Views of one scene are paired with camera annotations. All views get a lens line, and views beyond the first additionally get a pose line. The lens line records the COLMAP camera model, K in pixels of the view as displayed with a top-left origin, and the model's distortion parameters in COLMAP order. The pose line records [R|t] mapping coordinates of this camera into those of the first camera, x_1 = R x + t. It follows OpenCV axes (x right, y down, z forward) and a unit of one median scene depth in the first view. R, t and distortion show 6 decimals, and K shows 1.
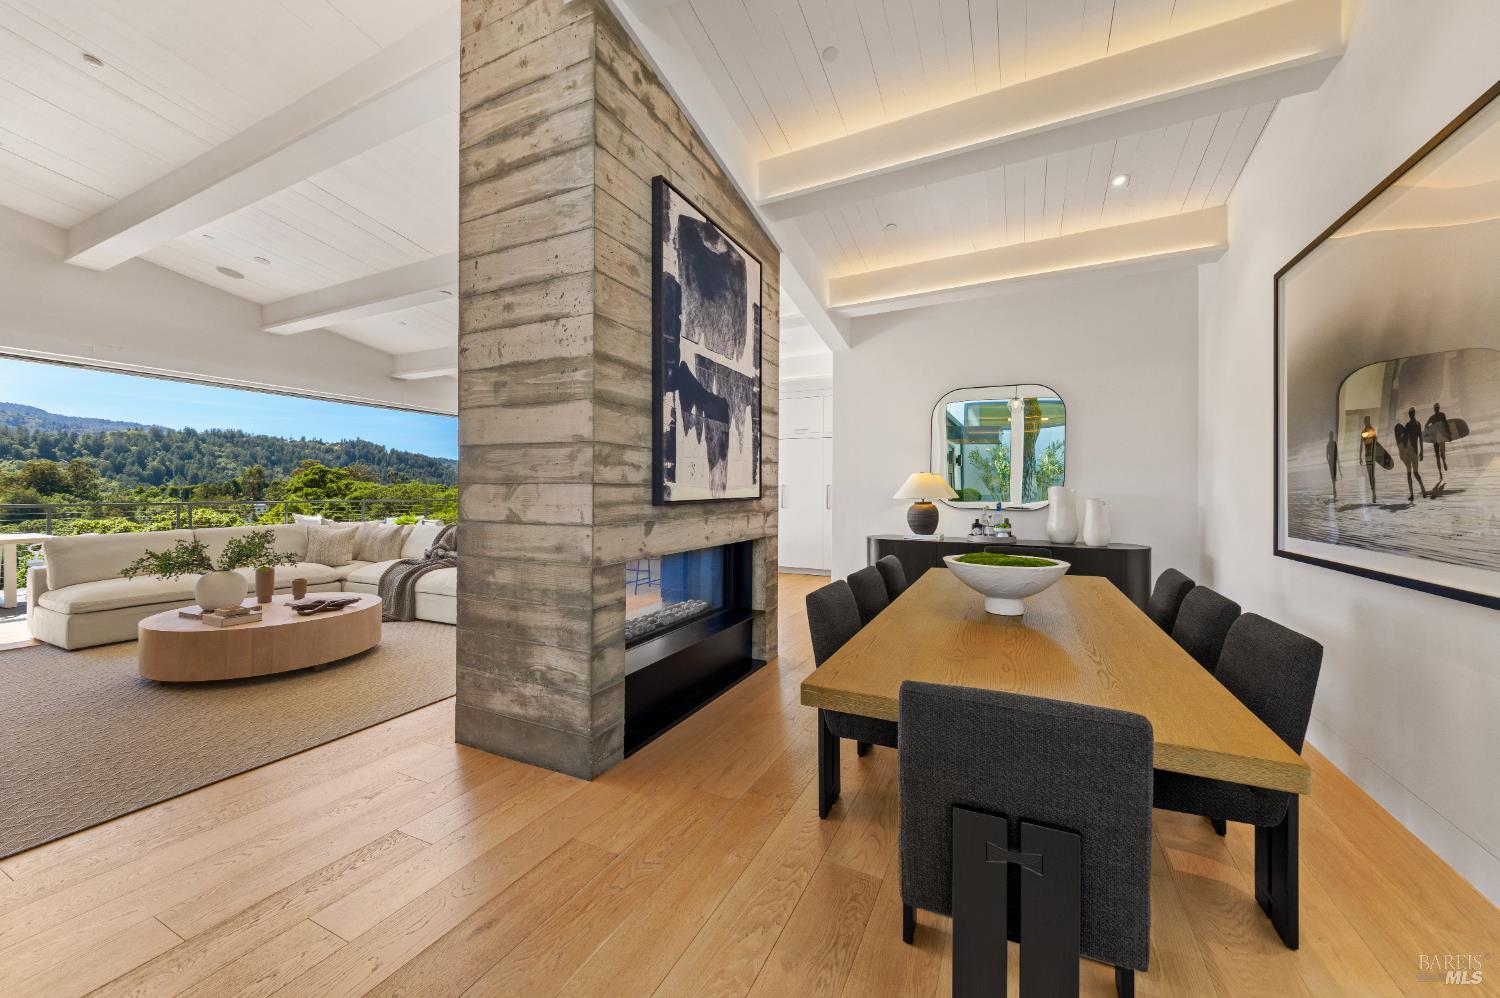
lens RADIAL K [[542.6, 0, 755.6], [0, 542.6, 488.5], [0, 0, 1]] dist [0.013268, -0.008149]
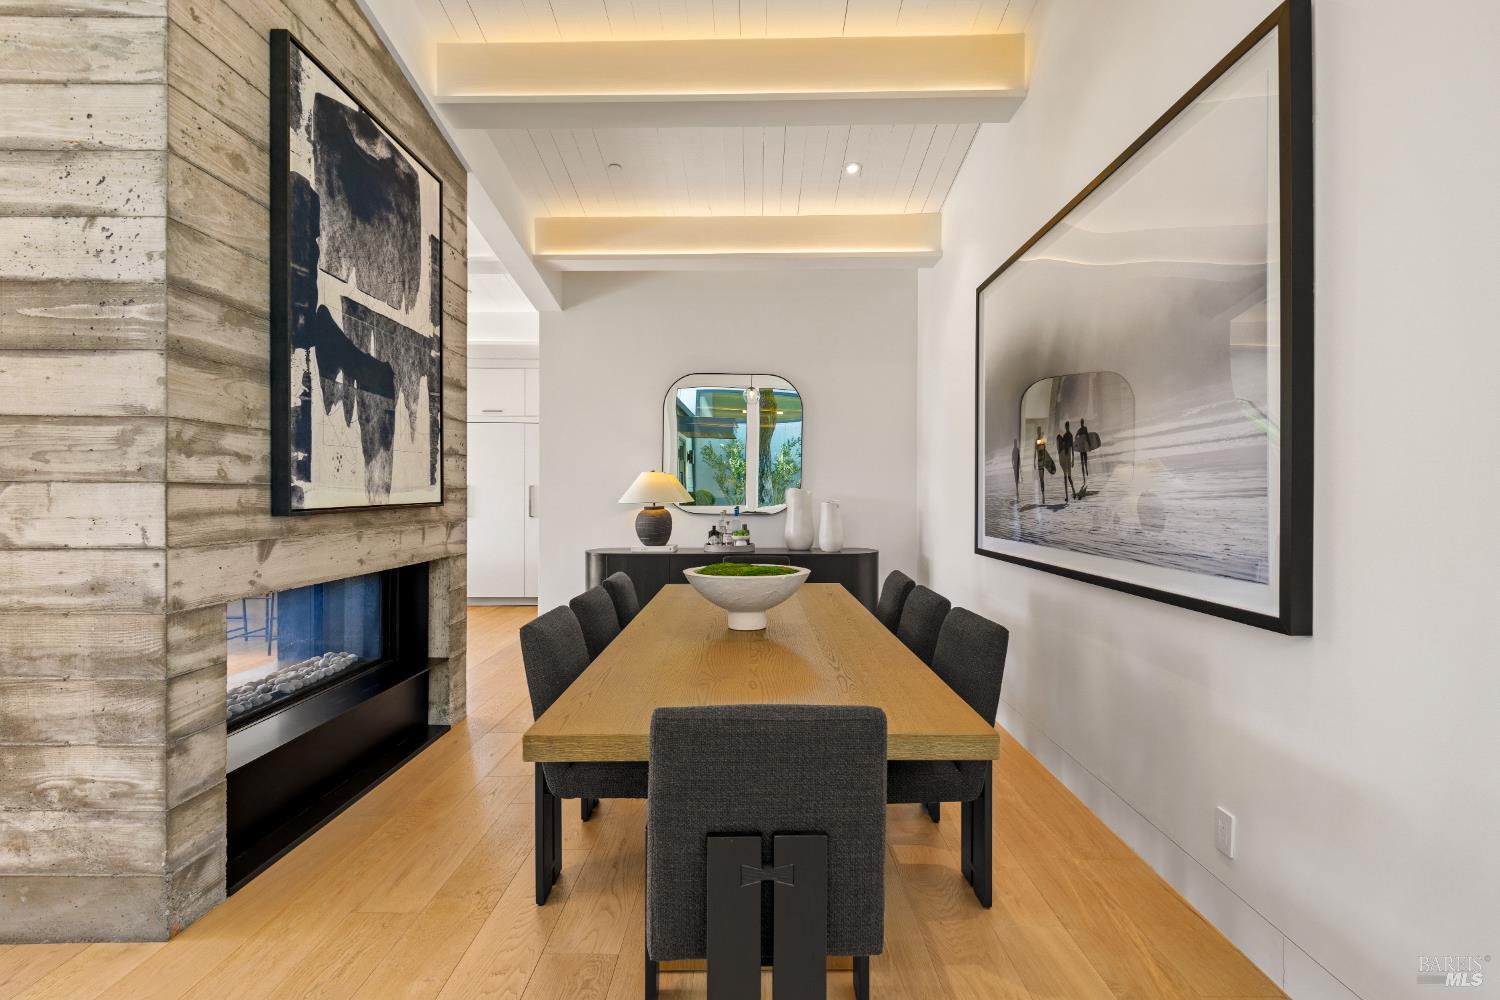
lens RADIAL K [[689.5, 0, 747.3], [0, 689.5, 497.4], [0, 0, 1]] dist [-0.000727, -0.009717]
pose [[0.904318, -0.004138, 0.426839, -0.020360], [-0.000205, 0.999949, 0.010128, -0.000190], [-0.426859, -0.009247, 0.904271, -0.021194]]
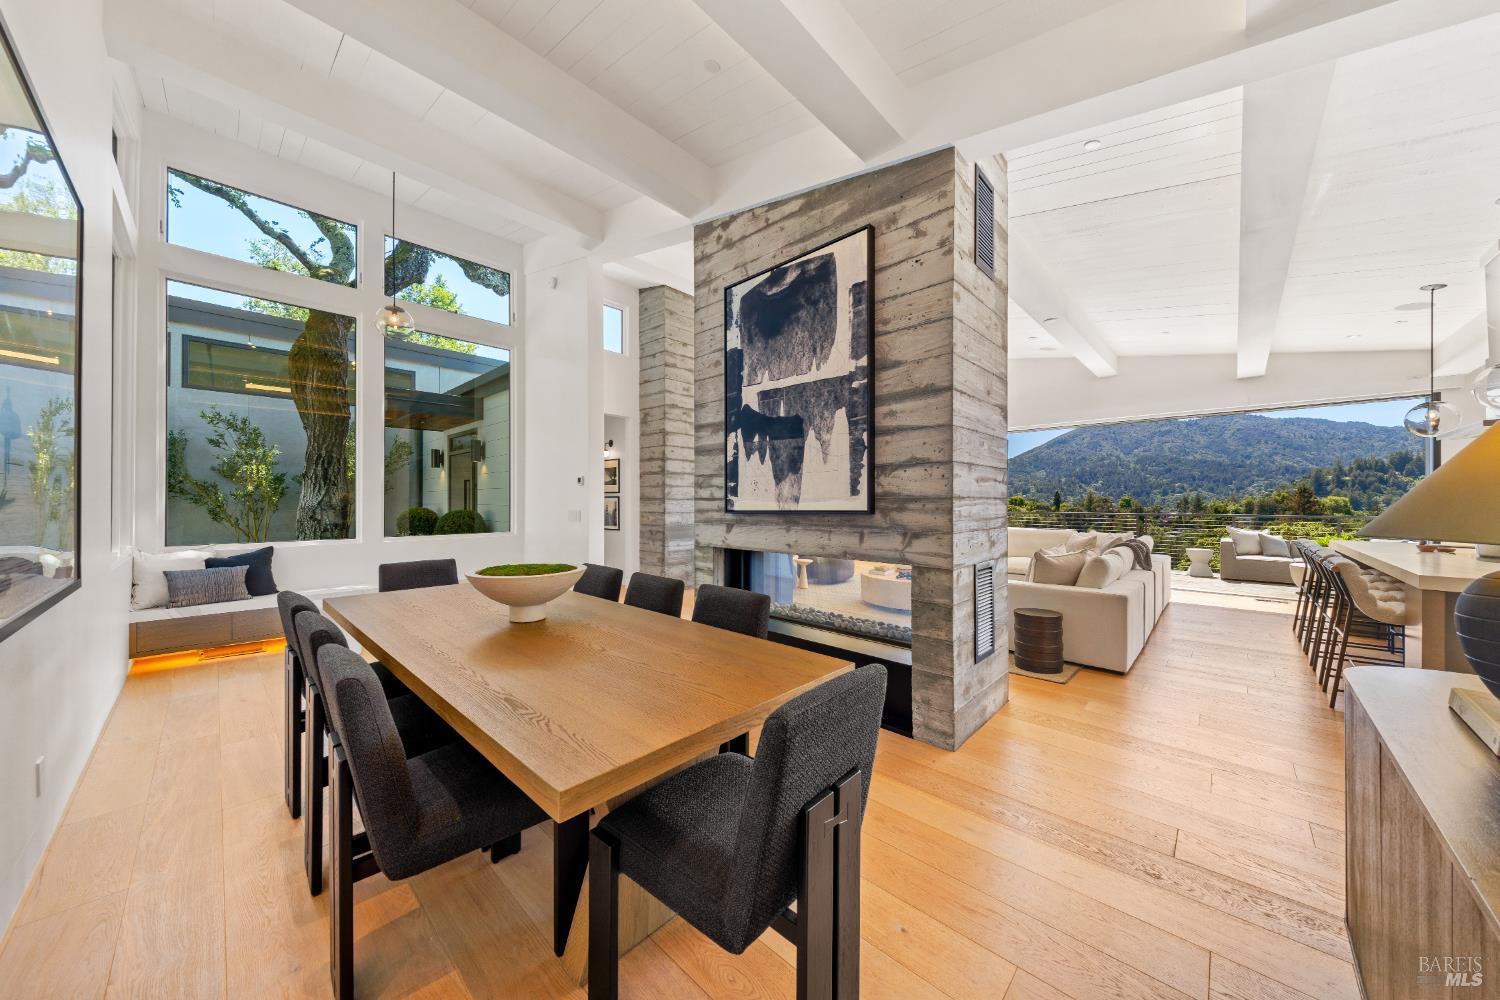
lens RADIAL K [[504.9, 0, 770.2], [0, 504.9, 503.0], [0, 0, 1]] dist [0.000714, -0.000011]
pose [[-0.277392, 0.000287, -0.960757, 1.070333], [0.003458, 0.999994, -0.000700, 0.005634], [0.960751, -0.003517, -0.277391, 1.454967]]
